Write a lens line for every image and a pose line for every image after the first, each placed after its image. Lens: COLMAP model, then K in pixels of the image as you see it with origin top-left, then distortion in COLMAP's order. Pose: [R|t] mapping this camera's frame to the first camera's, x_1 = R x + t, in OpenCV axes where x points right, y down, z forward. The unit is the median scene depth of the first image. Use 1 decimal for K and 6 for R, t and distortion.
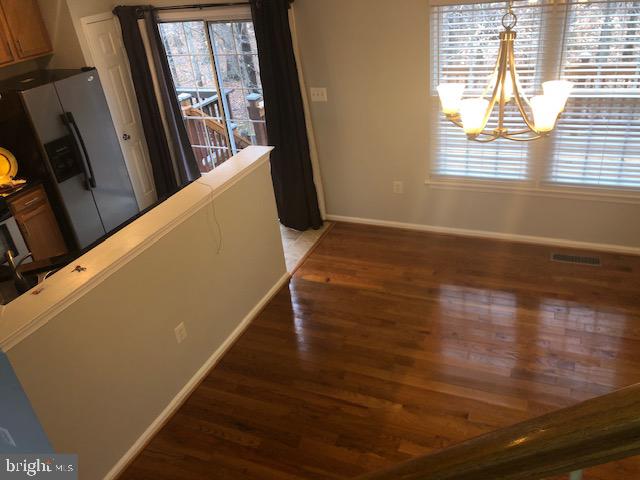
lens RADIAL K [[524.3, 0, 324.9], [0, 524.3, 235.3], [0, 0, 1]] dist [0.054478, -0.071295]
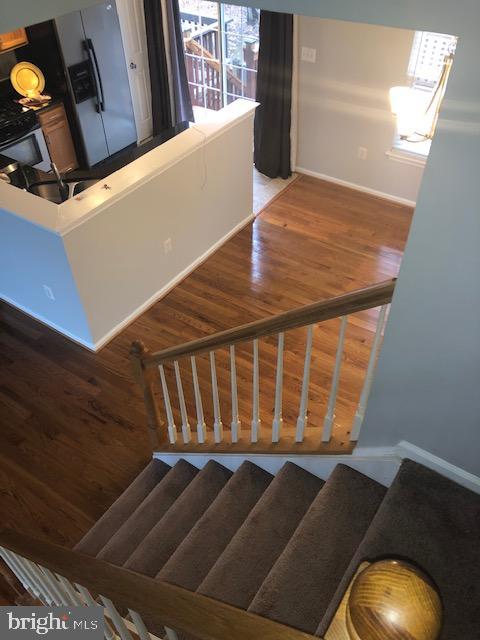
lens RADIAL K [[524.3, 0, 241.7], [0, 524.3, 320.7], [0, 0, 1]] dist [0.054478, -0.071295]
pose [[0.981204, 0.182271, -0.063365, 0.023342], [-0.158043, 0.947462, 0.278098, -0.026688], [0.110725, -0.262856, 0.958461, -0.227959]]
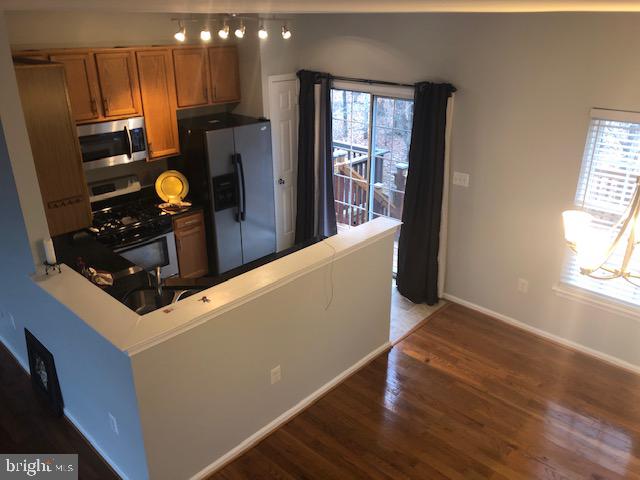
lens RADIAL K [[524.3, 0, 328.6], [0, 524.3, 235.6], [0, 0, 1]] dist [0.054478, -0.071295]
pose [[0.942168, 0.216498, -0.255828, 0.032190], [-0.239015, 0.969155, -0.060088, -0.038509], [0.234928, 0.117760, 0.964853, -0.038440]]
